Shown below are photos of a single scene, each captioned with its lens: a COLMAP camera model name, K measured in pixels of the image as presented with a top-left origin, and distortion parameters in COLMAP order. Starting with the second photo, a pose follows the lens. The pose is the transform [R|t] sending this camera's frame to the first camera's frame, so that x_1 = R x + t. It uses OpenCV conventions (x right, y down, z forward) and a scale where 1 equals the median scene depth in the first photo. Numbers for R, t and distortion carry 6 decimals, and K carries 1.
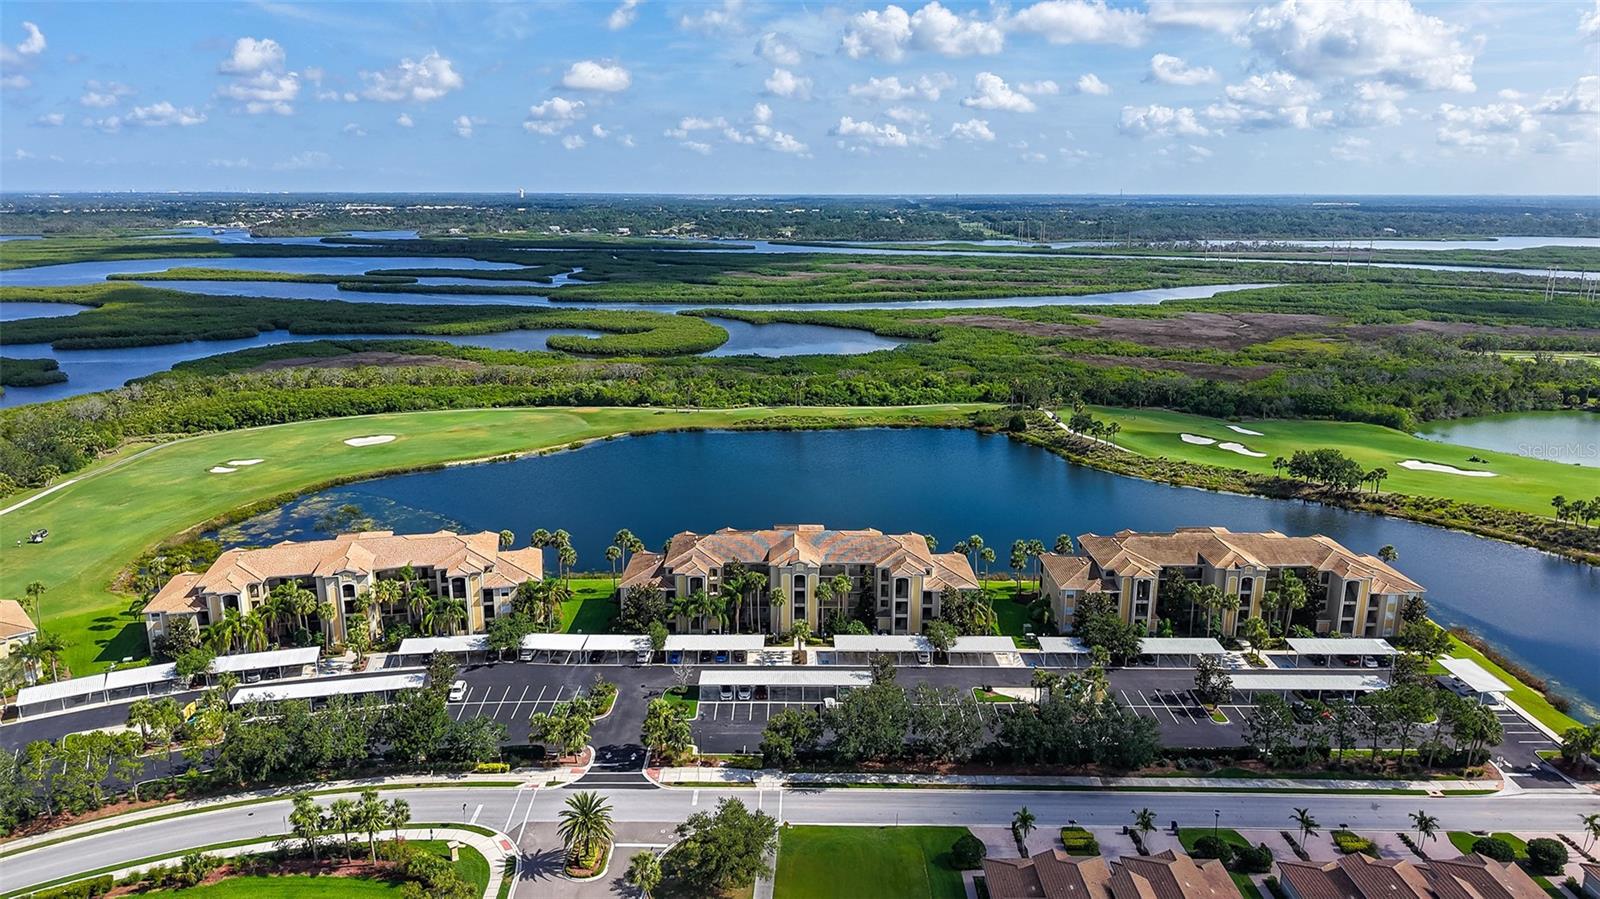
lens RADIAL K [[1059.0, 0, 805.8], [0, 1059.0, 442.5], [0, 0, 1]] dist [0.030116, -0.046087]
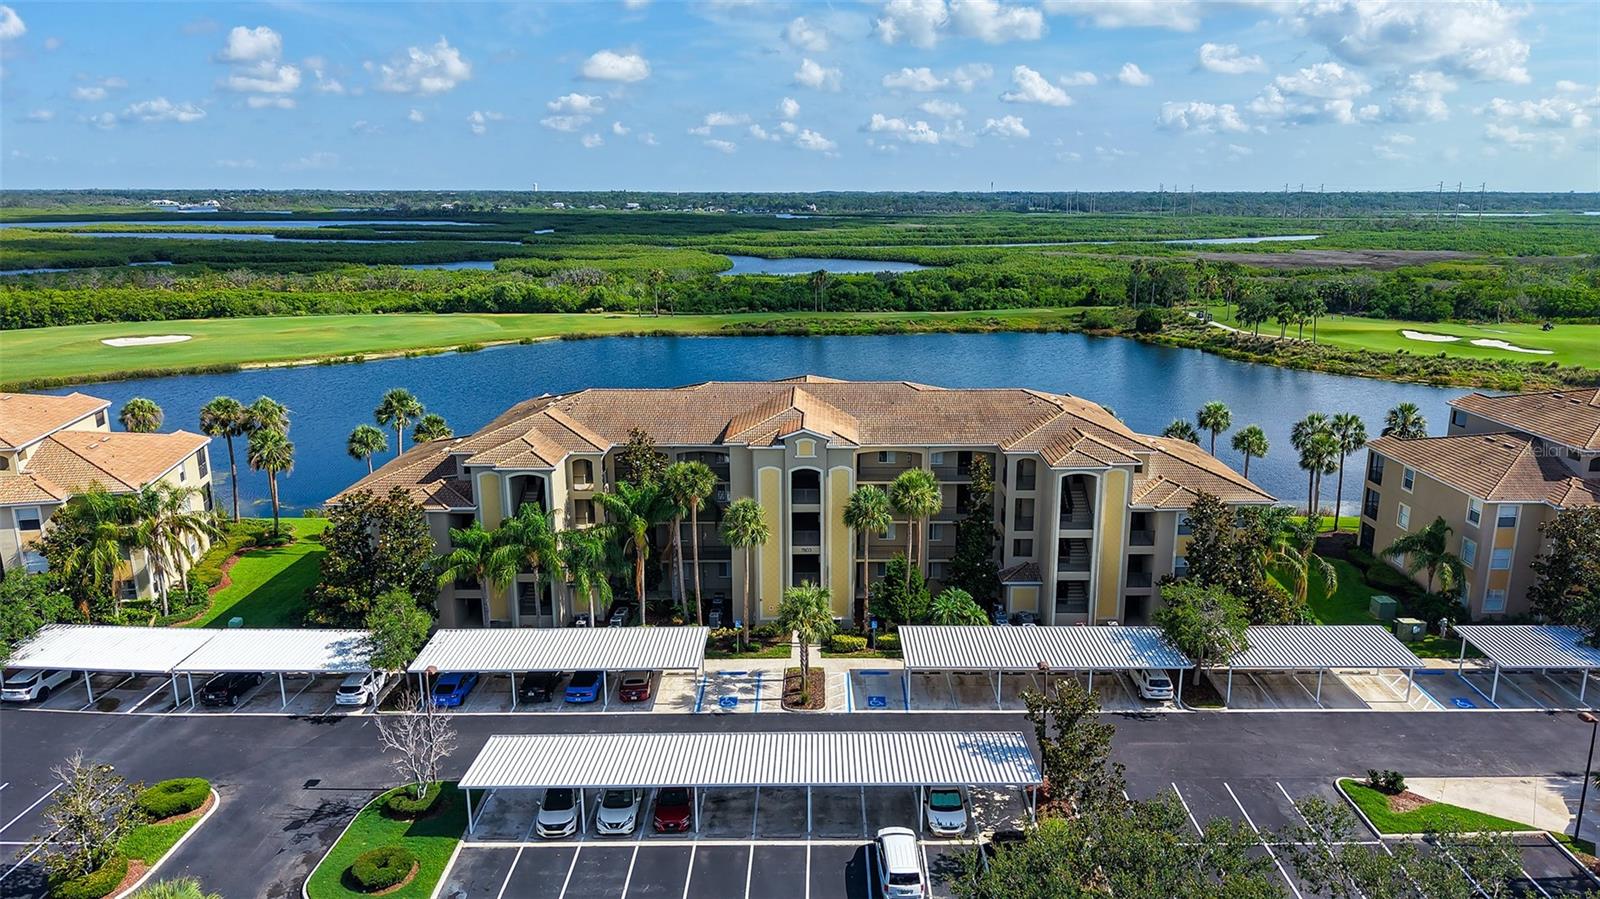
lens RADIAL K [[1094.2, 0, 832.6], [0, 1094.2, 487.3], [0, 0, 1]] dist [0.001724, -0.000689]
pose [[0.999963, -0.008128, -0.002859, 0.005085], [0.008224, 0.999338, 0.035445, 0.117384], [0.002569, -0.035467, 0.999368, 0.609810]]
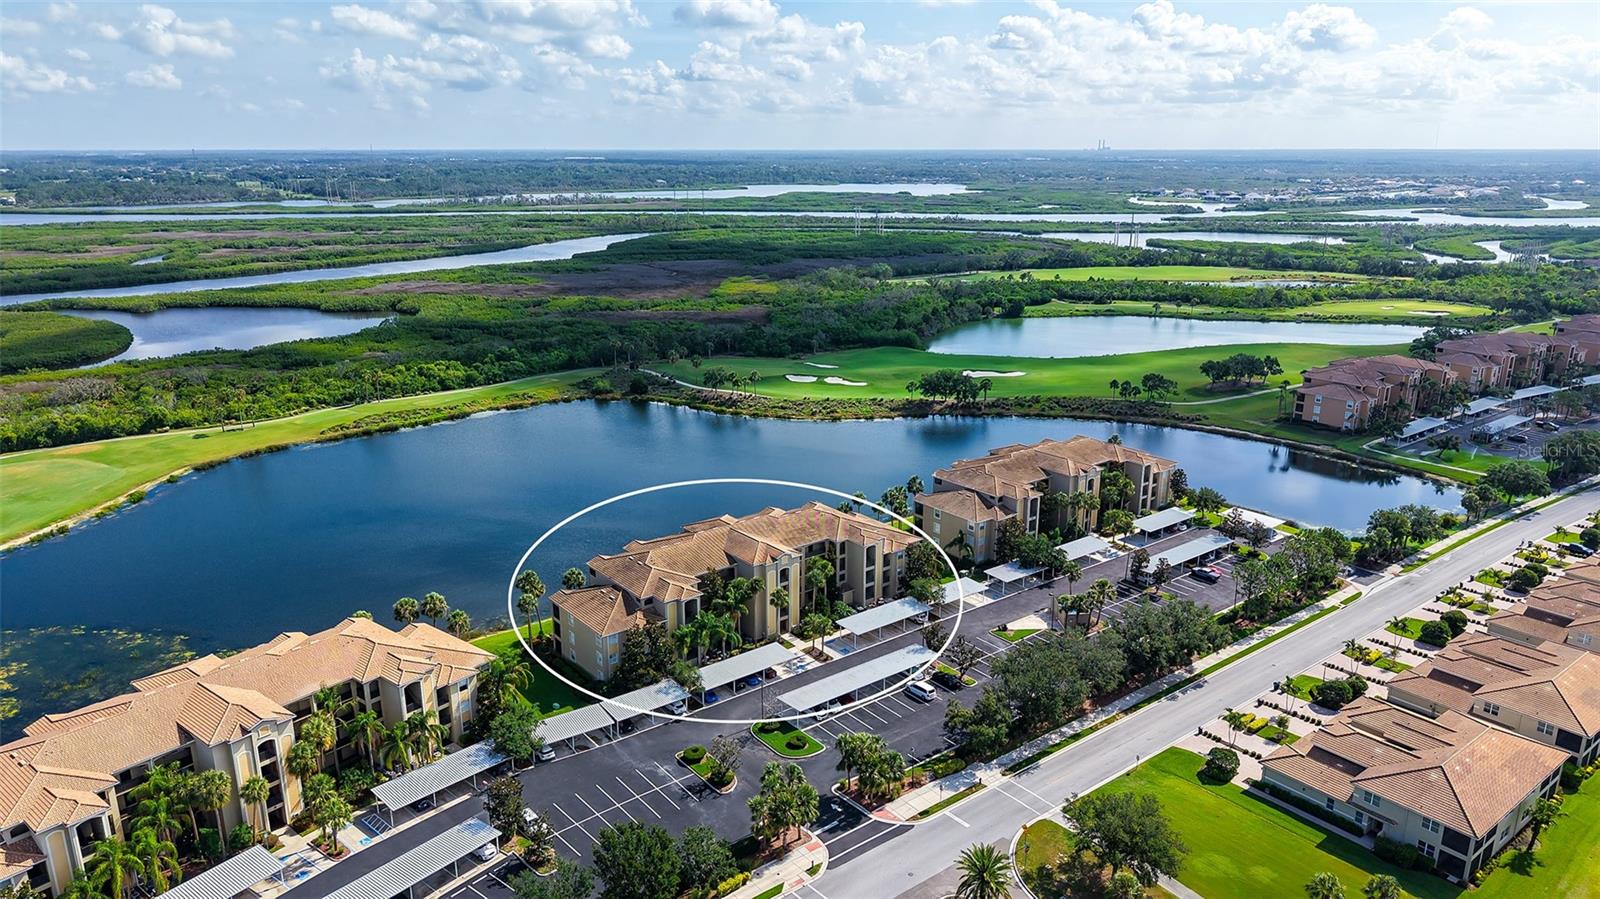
lens RADIAL K [[1059.0, 0, 805.8], [0, 1059.0, 442.5], [0, 0, 1]] dist [0.030116, -0.046087]
pose [[0.789055, -0.165695, 0.591555, -0.506326], [0.142032, 0.986054, 0.086743, -0.056374], [-0.597678, 0.015575, 0.801585, 0.260239]]
